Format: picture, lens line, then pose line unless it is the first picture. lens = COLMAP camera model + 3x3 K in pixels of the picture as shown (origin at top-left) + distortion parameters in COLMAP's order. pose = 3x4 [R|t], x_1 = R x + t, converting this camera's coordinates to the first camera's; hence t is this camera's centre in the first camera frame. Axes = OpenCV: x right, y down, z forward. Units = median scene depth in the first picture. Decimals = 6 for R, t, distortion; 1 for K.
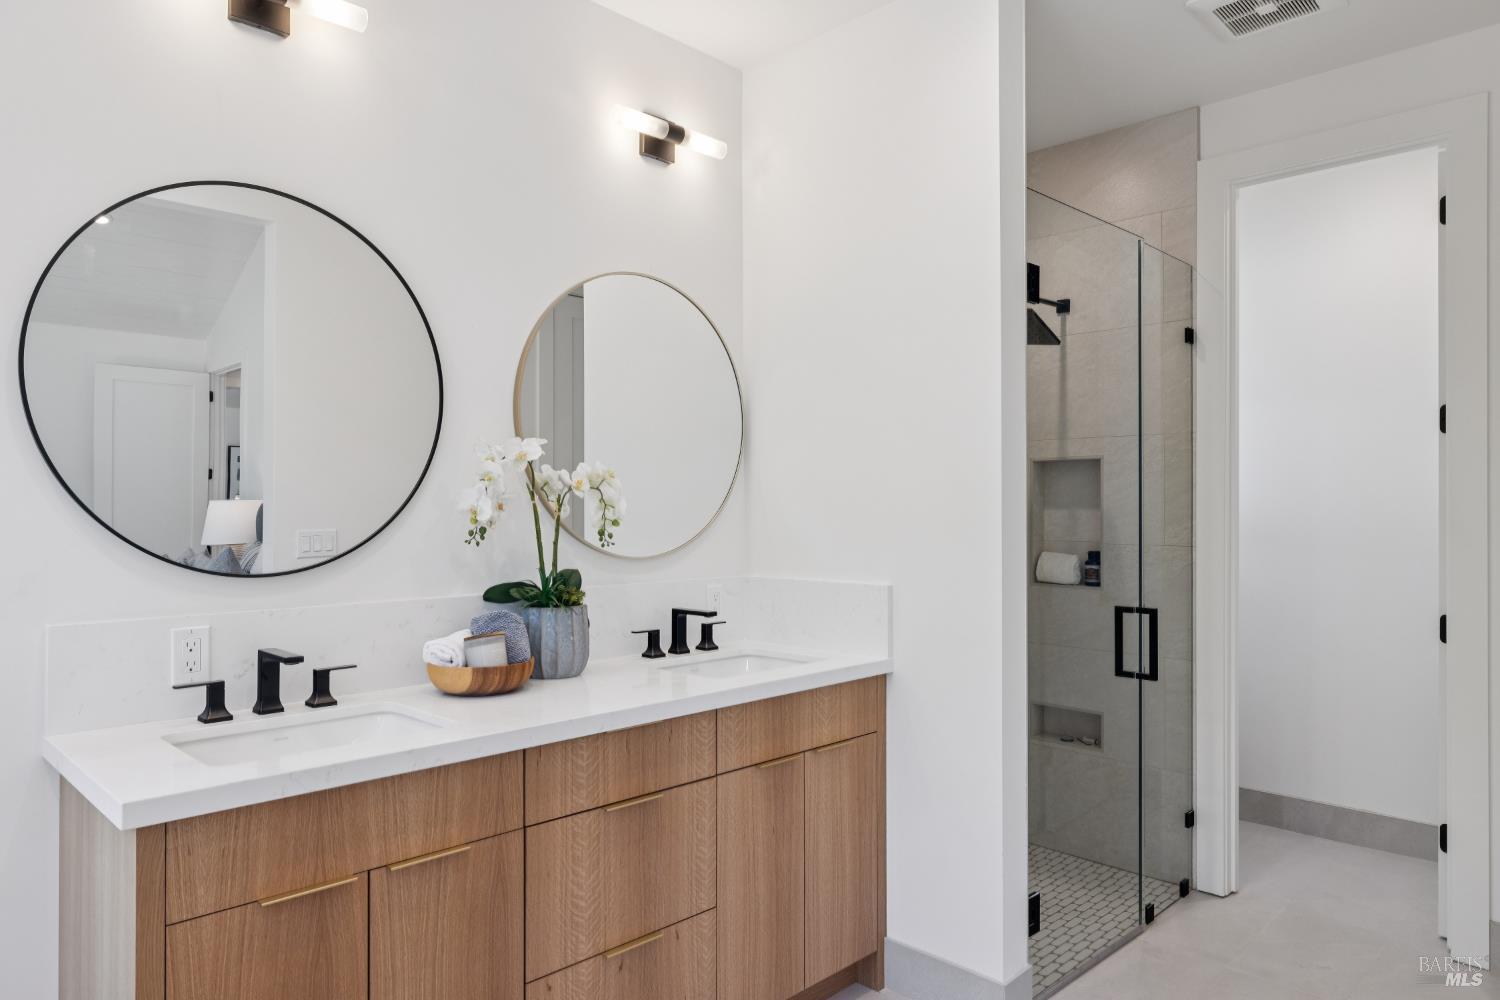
lens RADIAL K [[951.6, 0, 750.0], [0, 951.6, 500.0], [0, 0, 1]] dist [-0.002063, -0.000786]
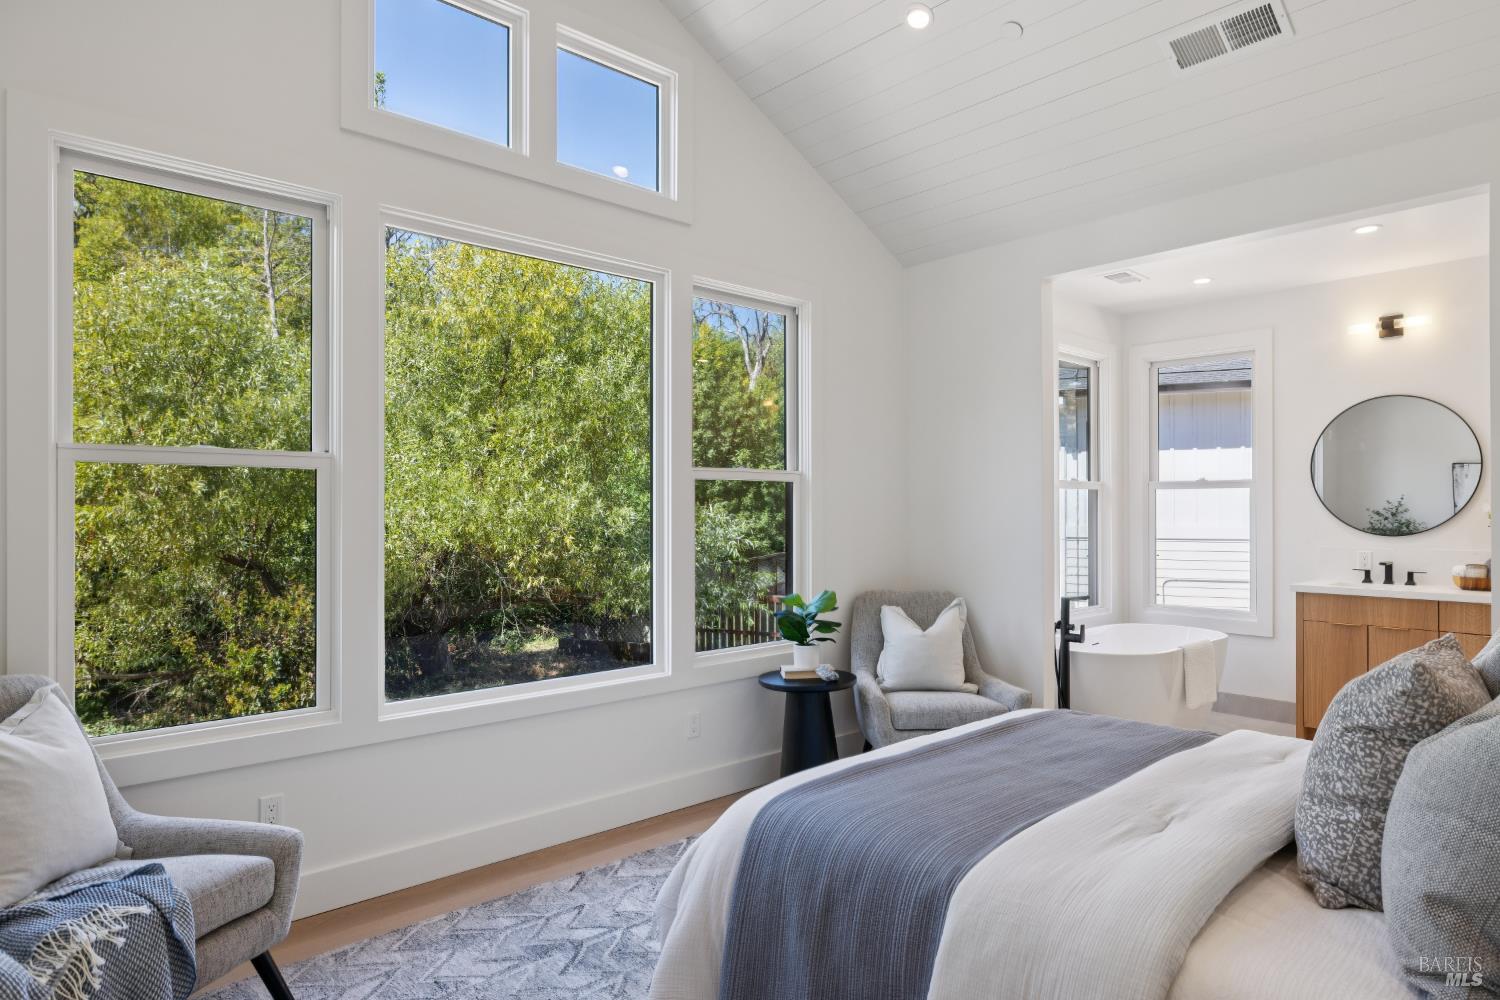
lens RADIAL K [[876.7, 0, 750.0], [0, 876.7, 500.0], [0, 0, 1]] dist [0.000501, -0.000188]
pose [[-0.052677, -0.011323, -0.998547, 1.955303], [0.005552, 0.999917, -0.011631, -0.004232], [0.998596, -0.006156, -0.052610, -0.669604]]
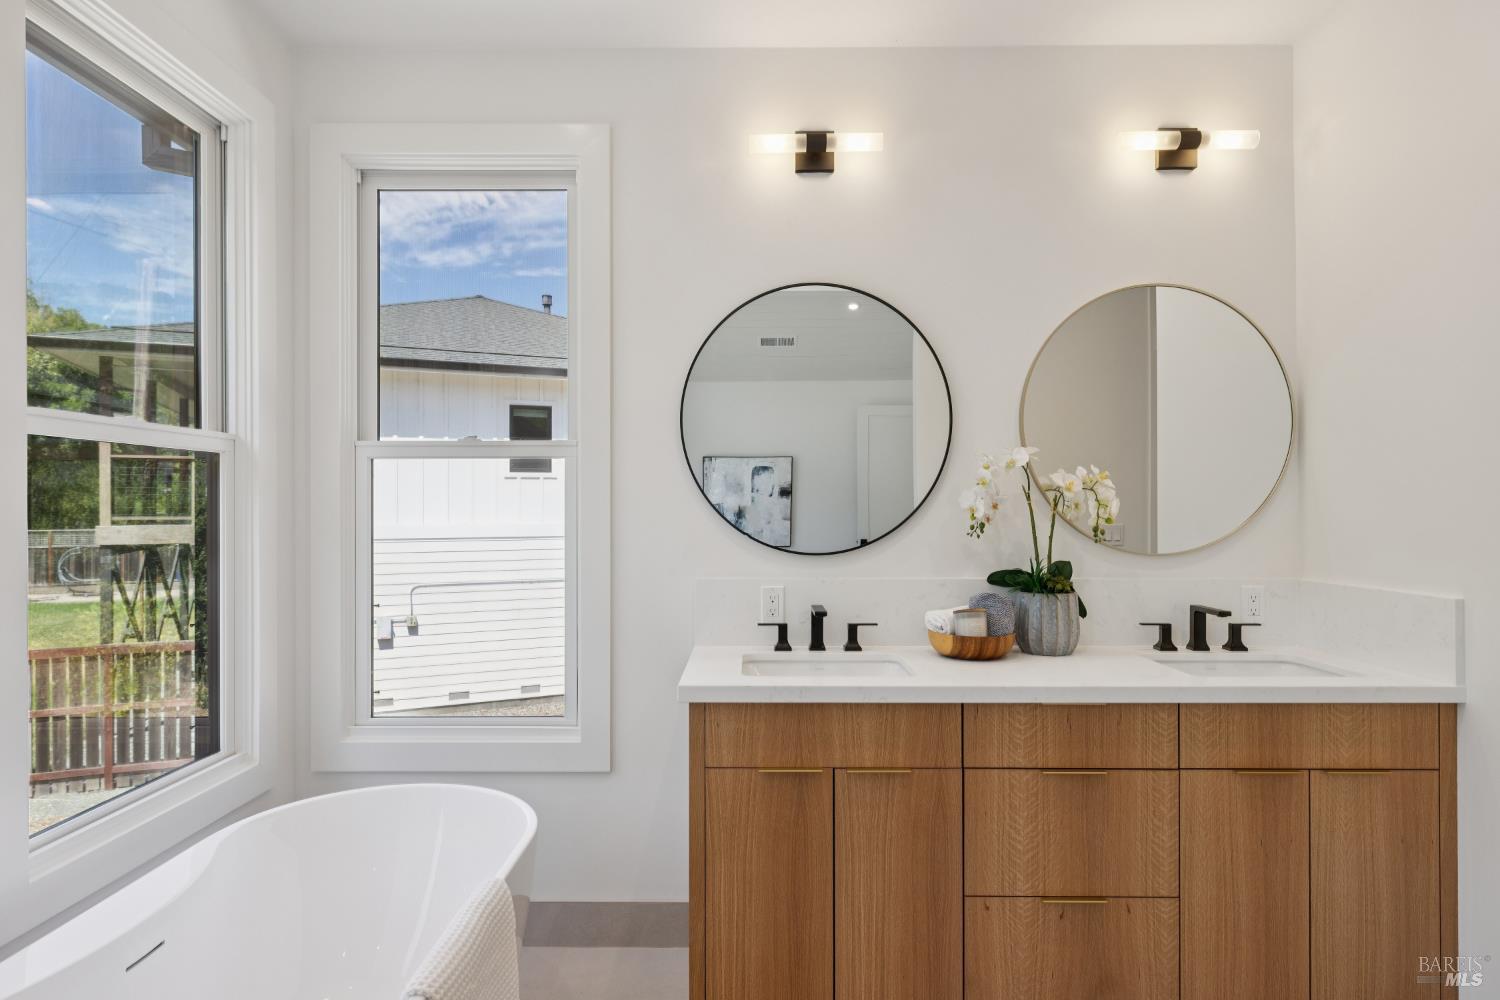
lens RADIAL K [[825.6, 0, 750.0], [0, 825.6, 500.0], [0, 0, 1]] dist [-0.001351, -0.001195]
pose [[0.697043, -0.005918, -0.717005, 0.283308], [0.006408, 0.999977, -0.002024, -0.000358], [0.717000, -0.003184, 0.697065, 0.053735]]
